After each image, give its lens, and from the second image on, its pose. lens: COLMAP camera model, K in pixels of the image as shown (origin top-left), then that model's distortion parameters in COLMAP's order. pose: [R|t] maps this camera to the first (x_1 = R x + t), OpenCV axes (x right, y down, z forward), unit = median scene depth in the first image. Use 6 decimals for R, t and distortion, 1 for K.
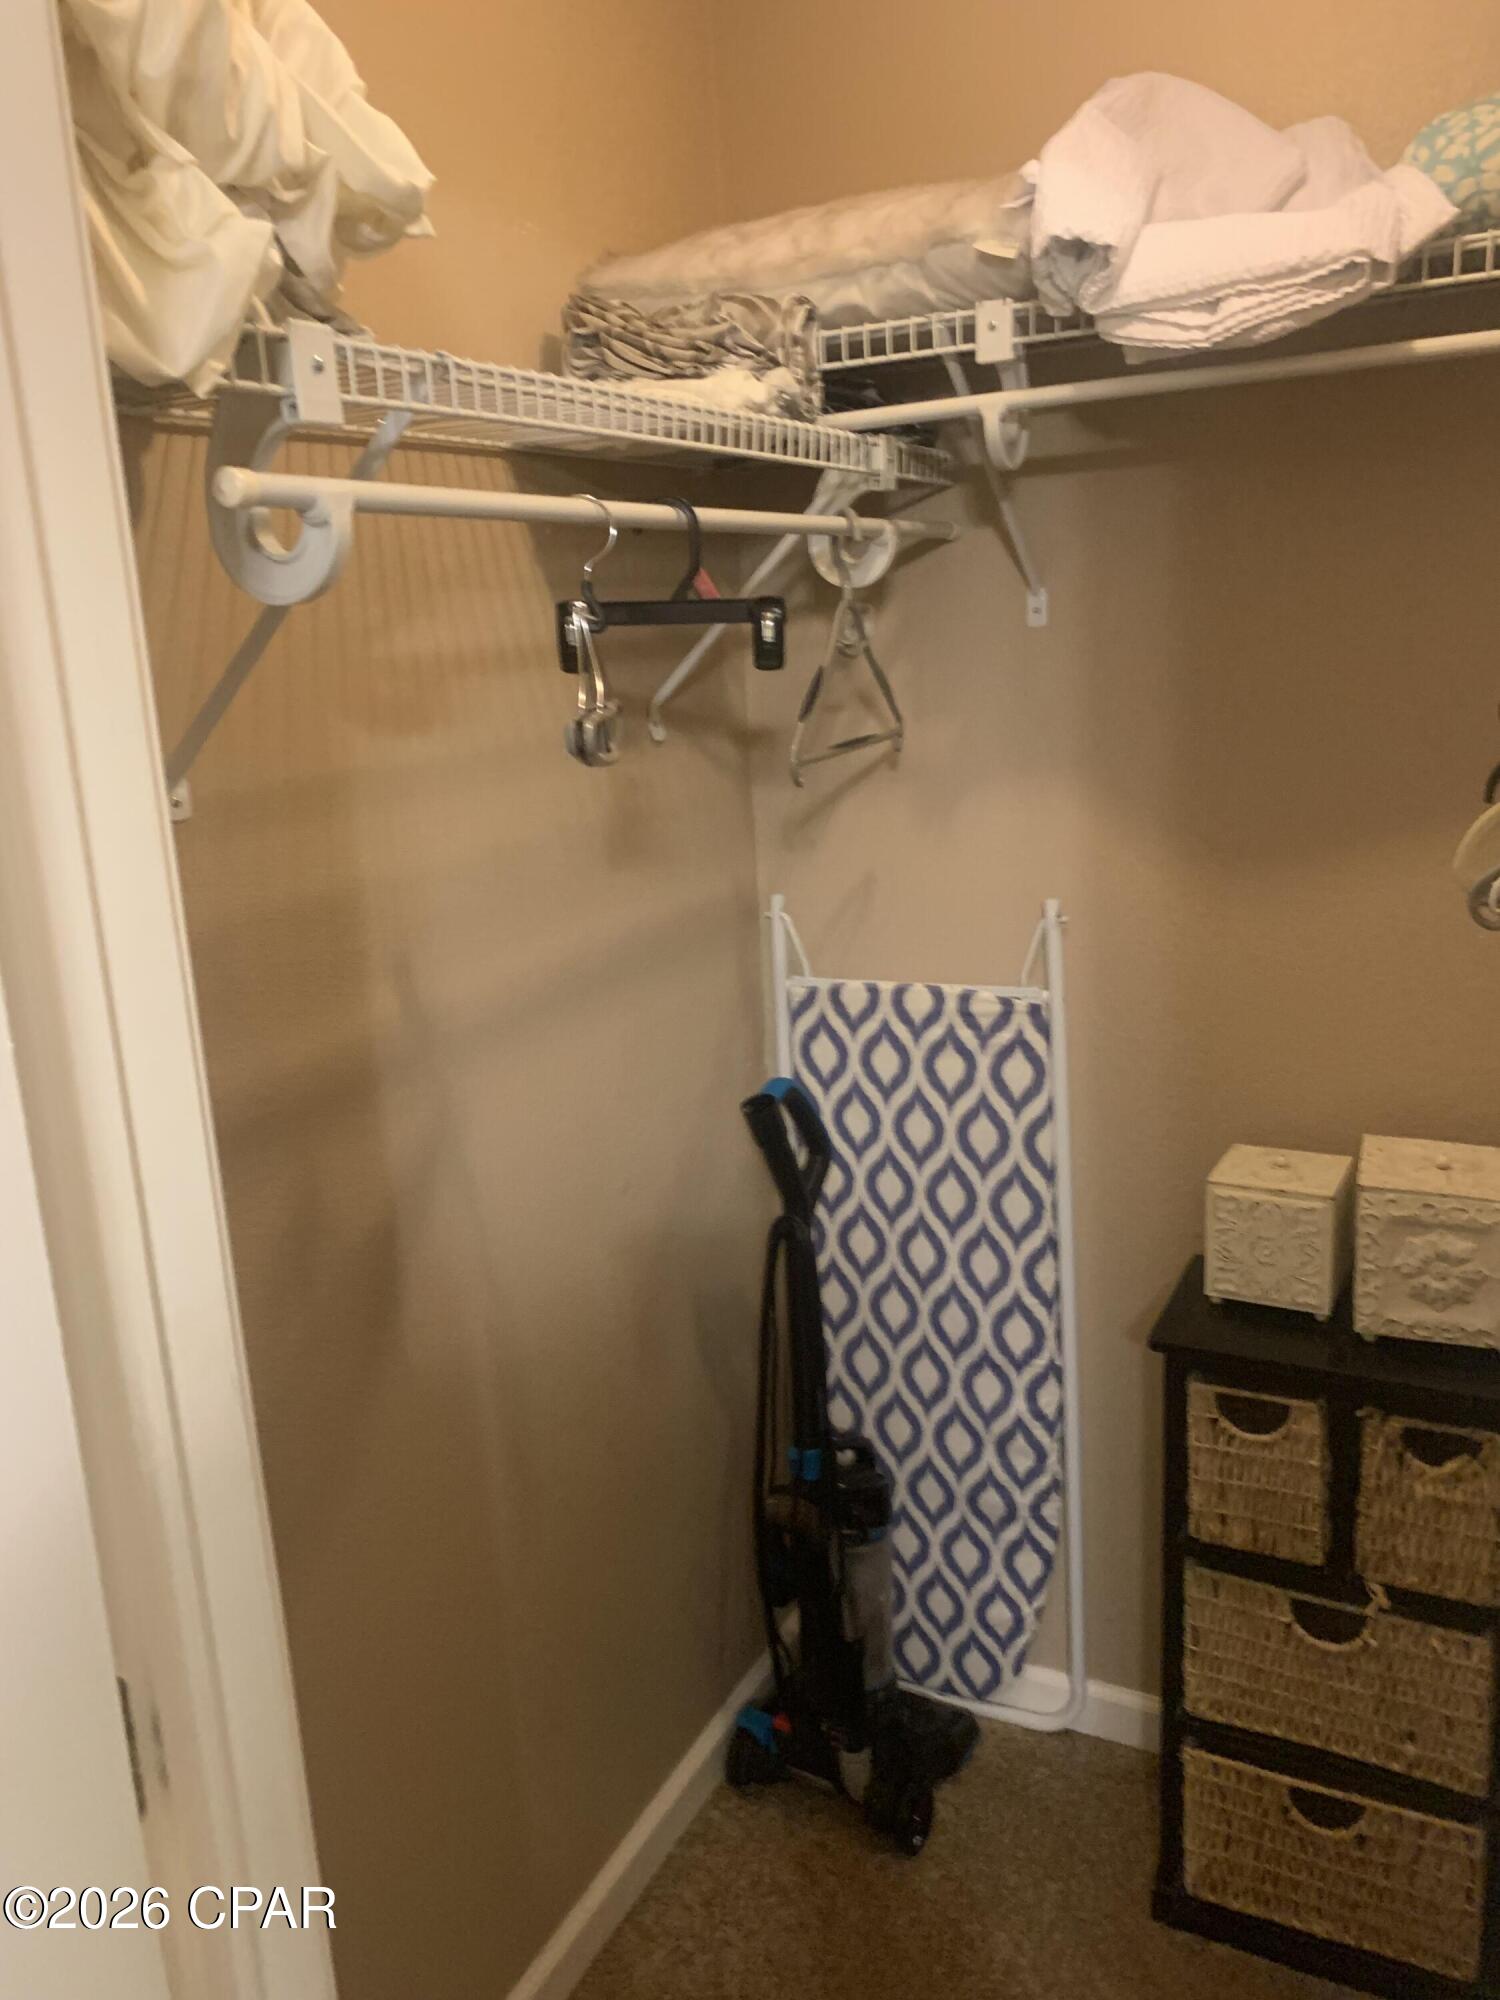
lens RADIAL K [[1545.8, 0, 745.1], [0, 1545.8, 988.4], [0, 0, 1]] dist [0.027359, -0.028105]
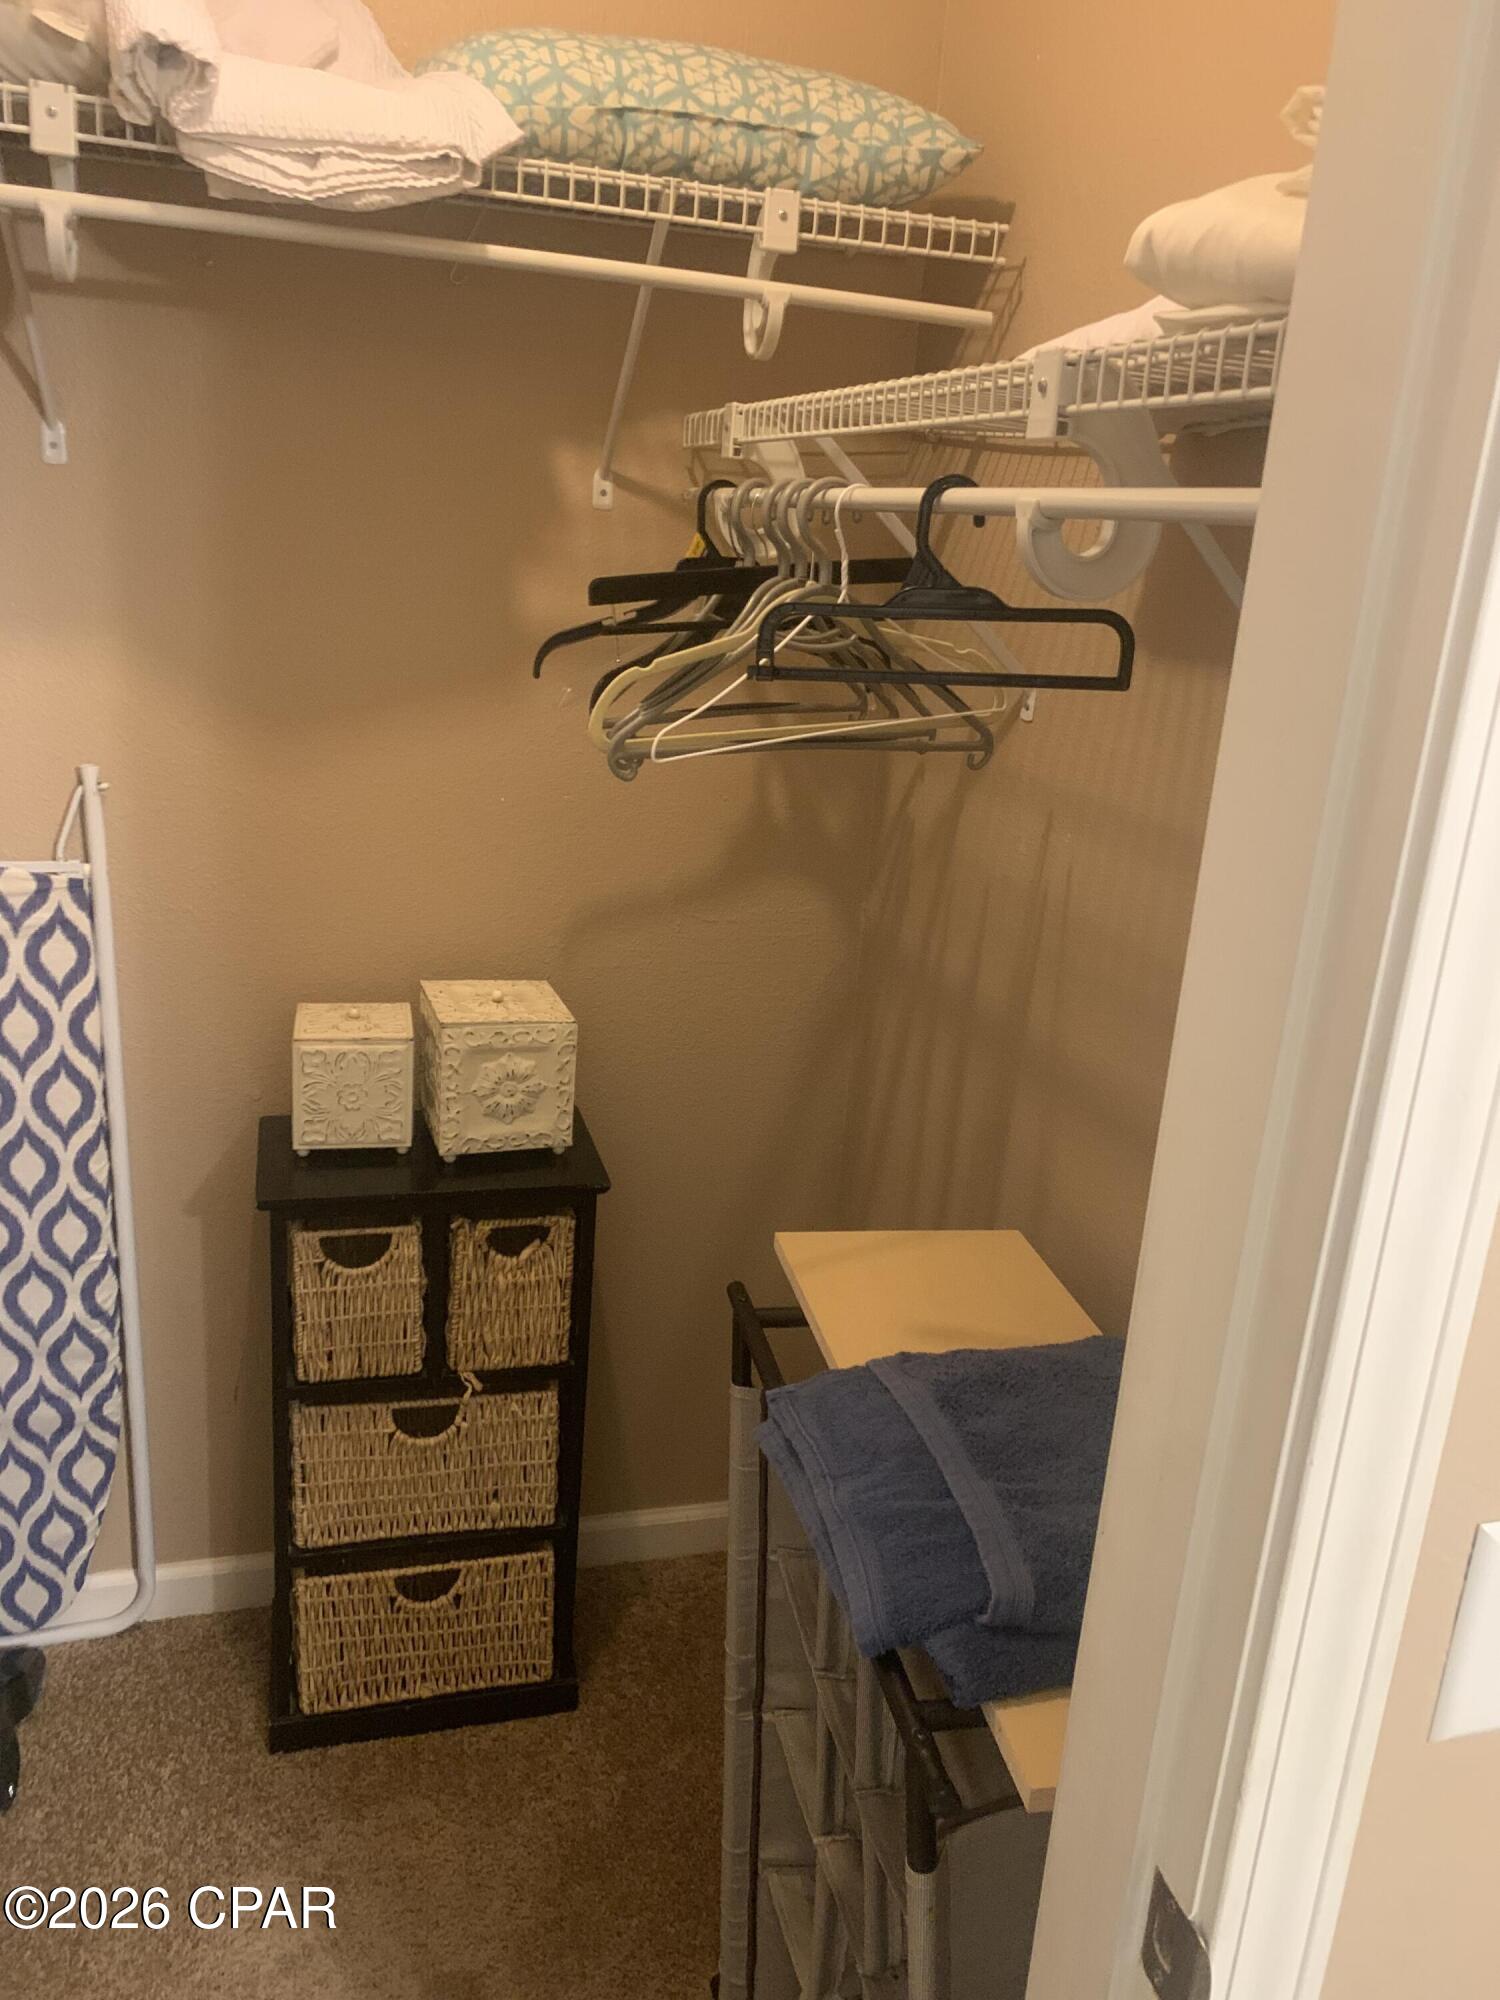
lens RADIAL K [[1545.8, 0, 709.4], [0, 1545.8, 989.6], [0, 0, 1]] dist [0.027359, -0.028105]
pose [[0.720595, -0.091761, 0.687258, -0.209686], [0.047205, 0.995397, 0.083407, 0.018825], [-0.691748, -0.027661, 0.721609, 0.068529]]
